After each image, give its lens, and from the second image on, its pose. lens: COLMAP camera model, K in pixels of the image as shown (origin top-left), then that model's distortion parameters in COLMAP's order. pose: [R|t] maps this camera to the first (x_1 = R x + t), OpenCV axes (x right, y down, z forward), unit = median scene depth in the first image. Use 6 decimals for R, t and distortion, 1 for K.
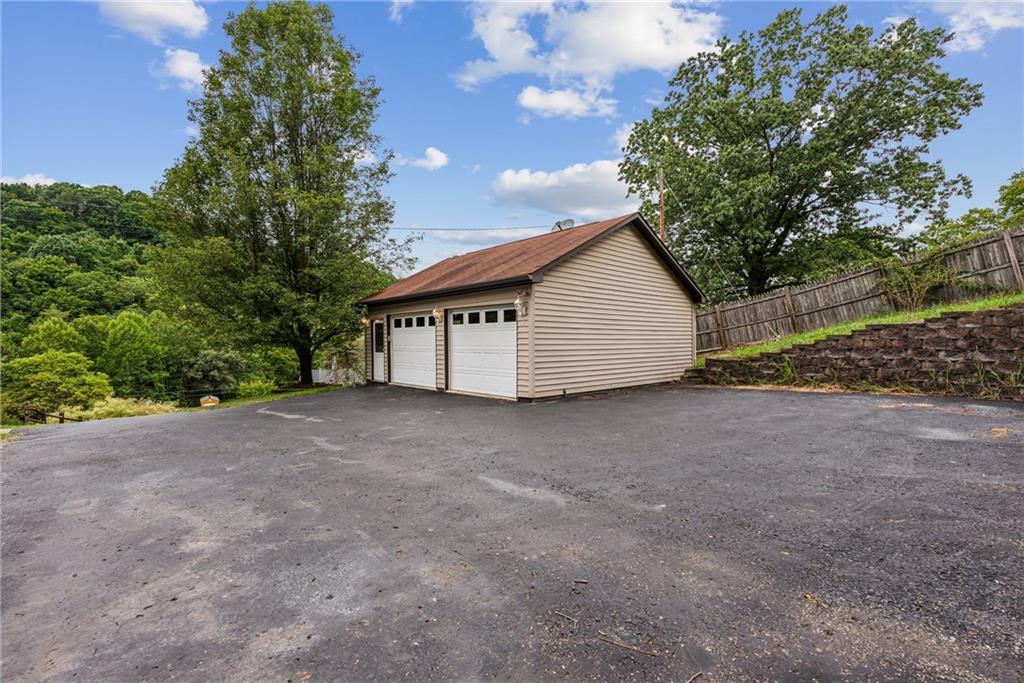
lens RADIAL K [[451.9, 0, 514.6], [0, 451.9, 338.8], [0, 0, 1]] dist [0.000302, 0.000291]
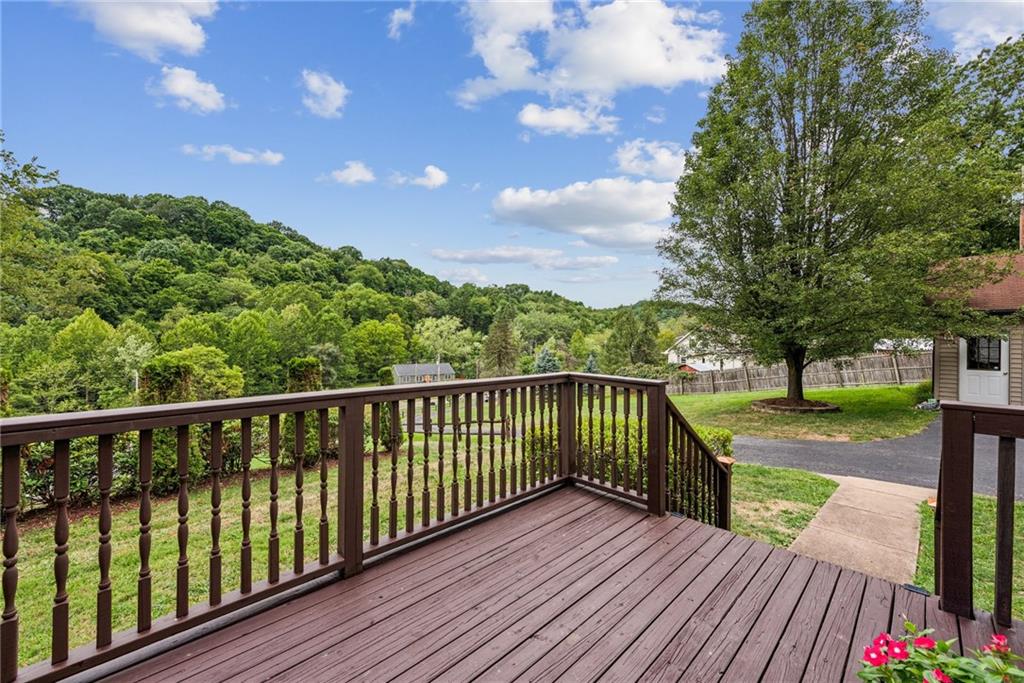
lens RADIAL K [[402.6, 0, 509.6], [0, 402.6, 340.2], [0, 0, 1]] dist [0.001736, 0.000041]
pose [[0.999696, 0.010617, -0.022269, -0.139941], [-0.010359, 0.999878, 0.011672, -0.003079], [0.022390, -0.011437, 0.999684, 0.023395]]
